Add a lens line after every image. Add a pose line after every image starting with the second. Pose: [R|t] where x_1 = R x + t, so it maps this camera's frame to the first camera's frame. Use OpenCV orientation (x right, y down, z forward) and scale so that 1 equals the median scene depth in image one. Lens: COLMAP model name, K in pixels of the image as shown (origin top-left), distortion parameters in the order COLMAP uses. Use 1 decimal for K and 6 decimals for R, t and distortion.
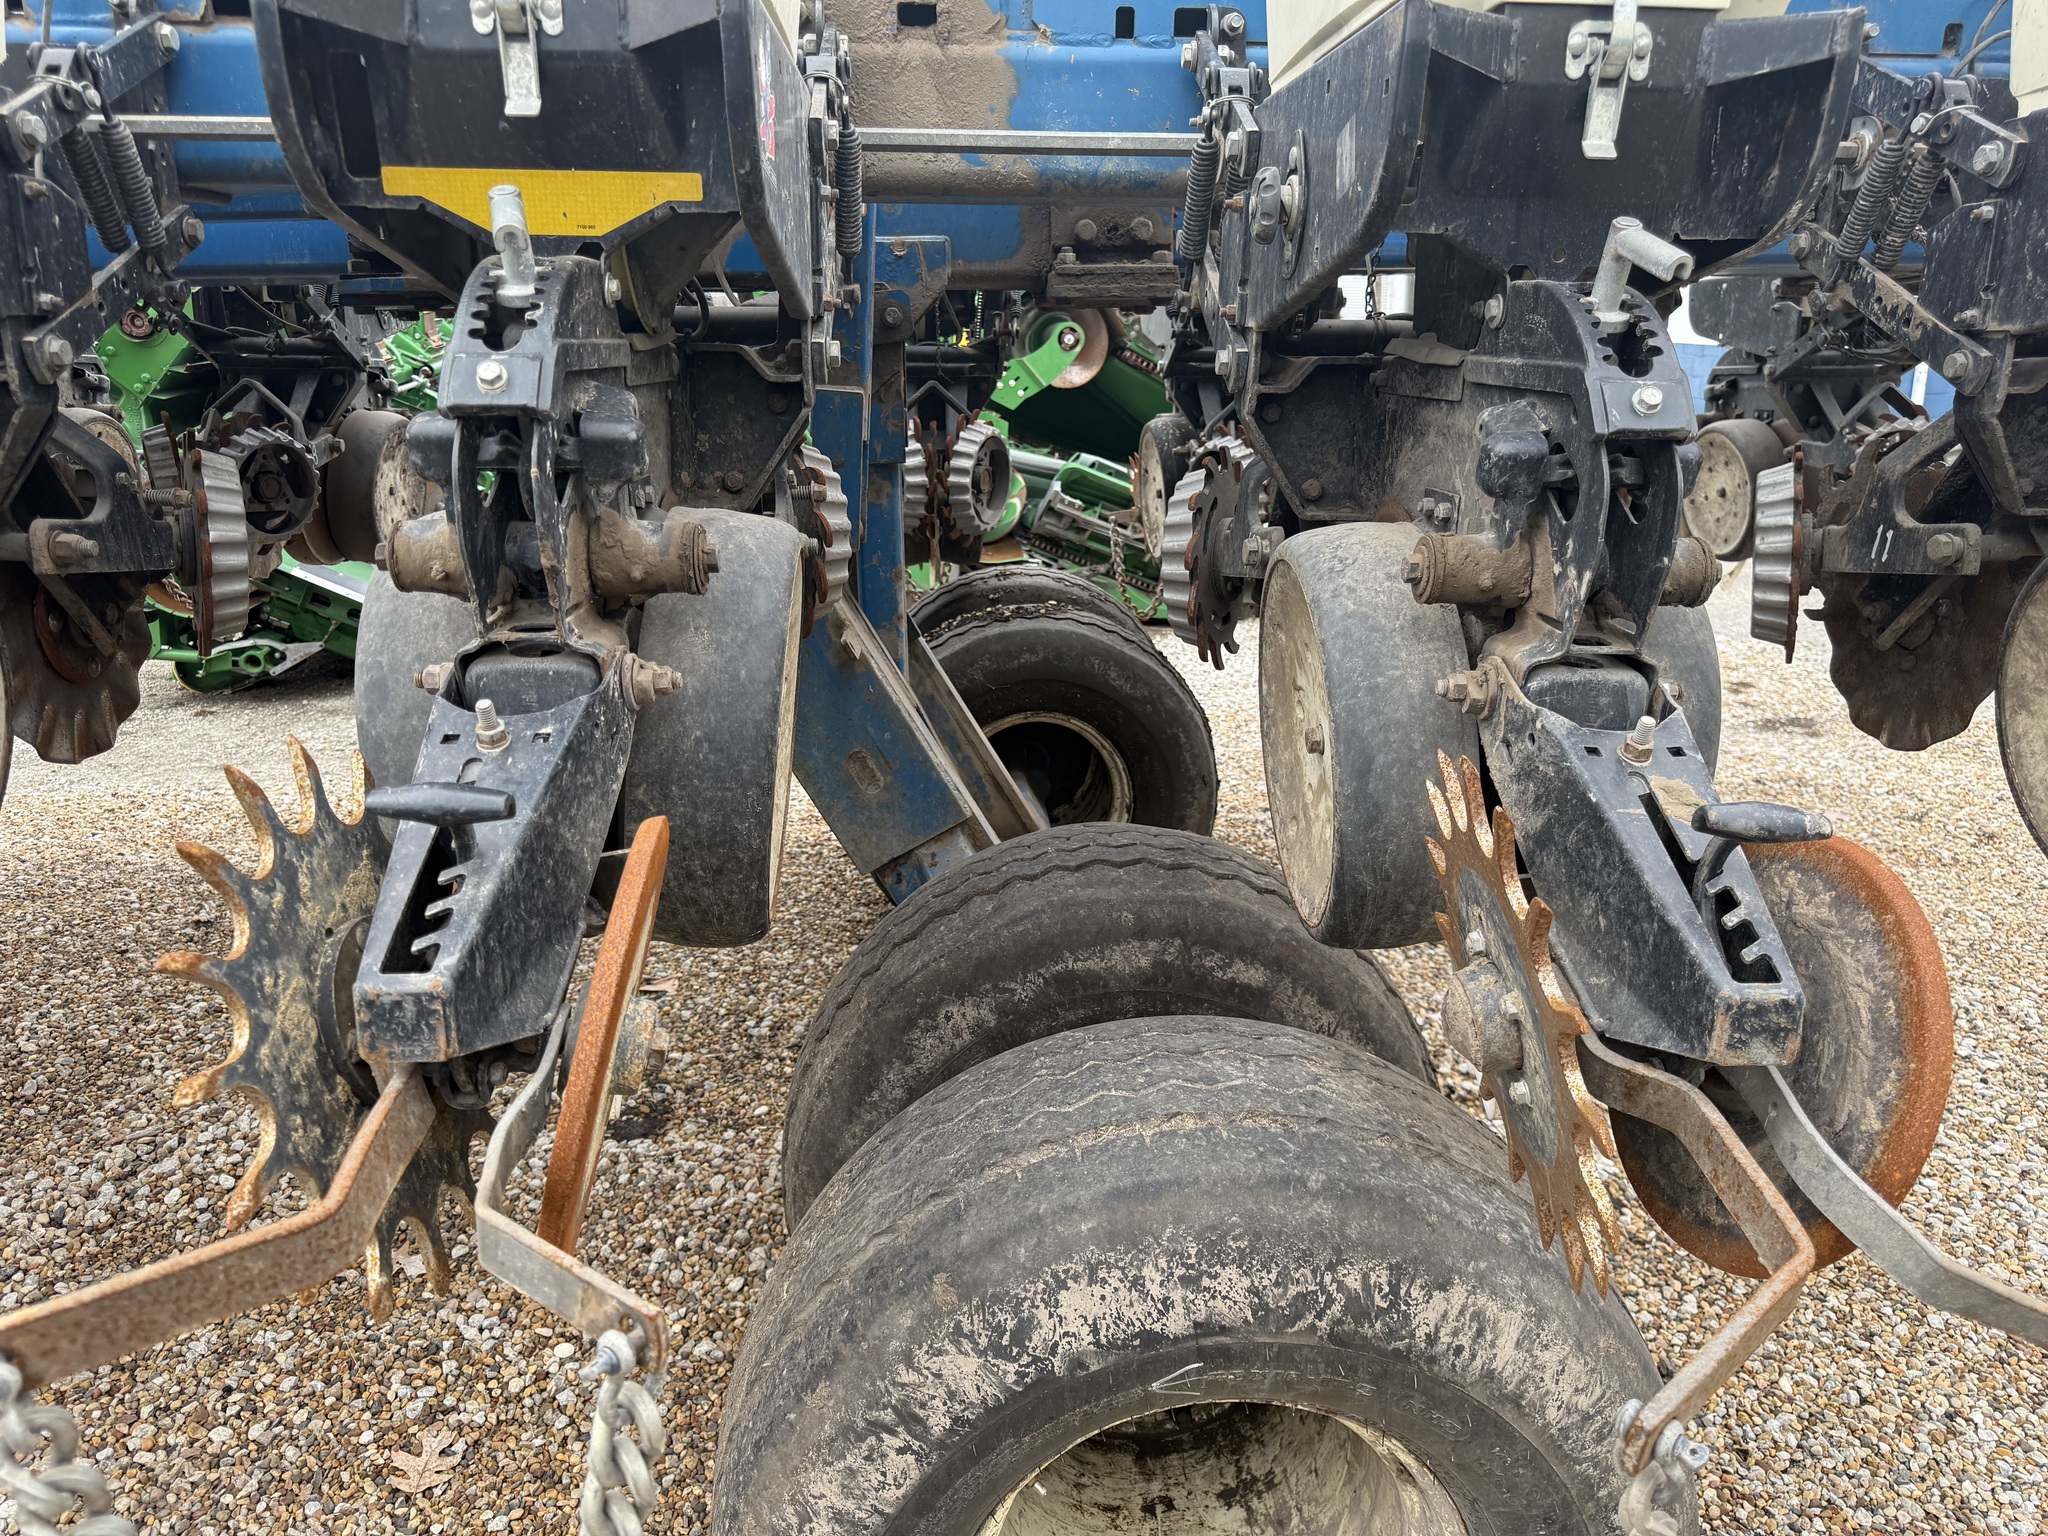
lens RADIAL K [[1447.9, 0, 1026.3], [0, 1447.9, 752.0], [0, 0, 1]] dist [0.031352, -0.035738]
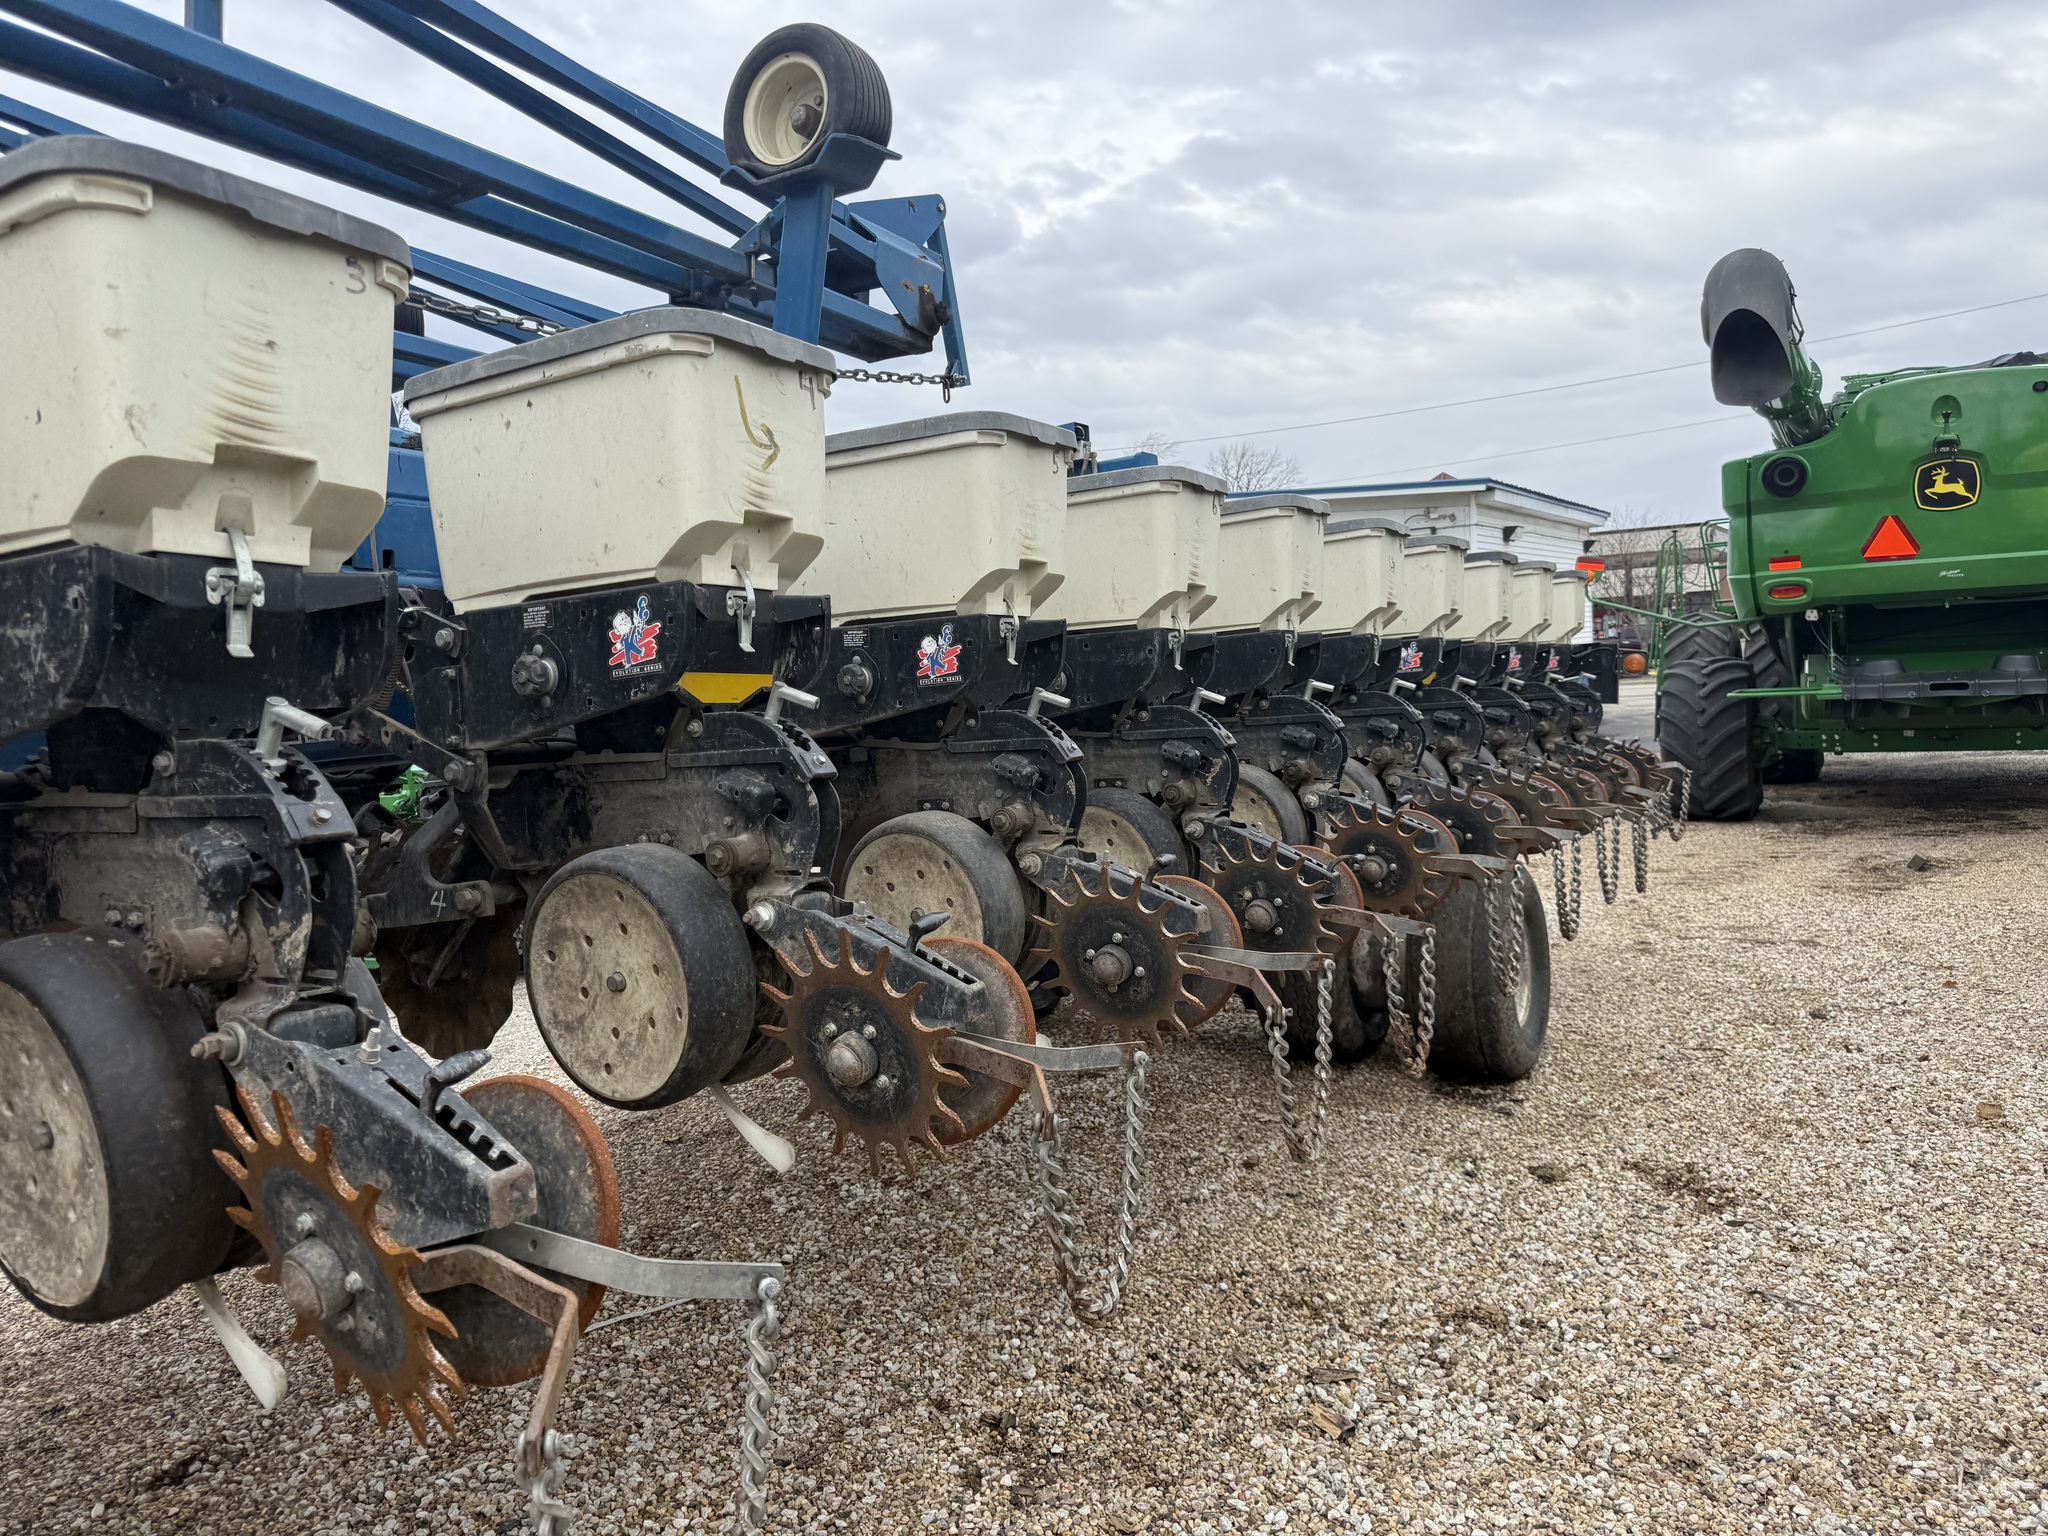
lens RADIAL K [[1447.9, 0, 1024.8], [0, 1447.9, 762.7], [0, 0, 1]] dist [0.031352, -0.035738]
pose [[0.546668, -0.067851, 0.834596, -0.379879], [0.284159, 0.952597, -0.108683, 0.060120], [-0.787660, 0.296572, 0.540035, -0.332258]]
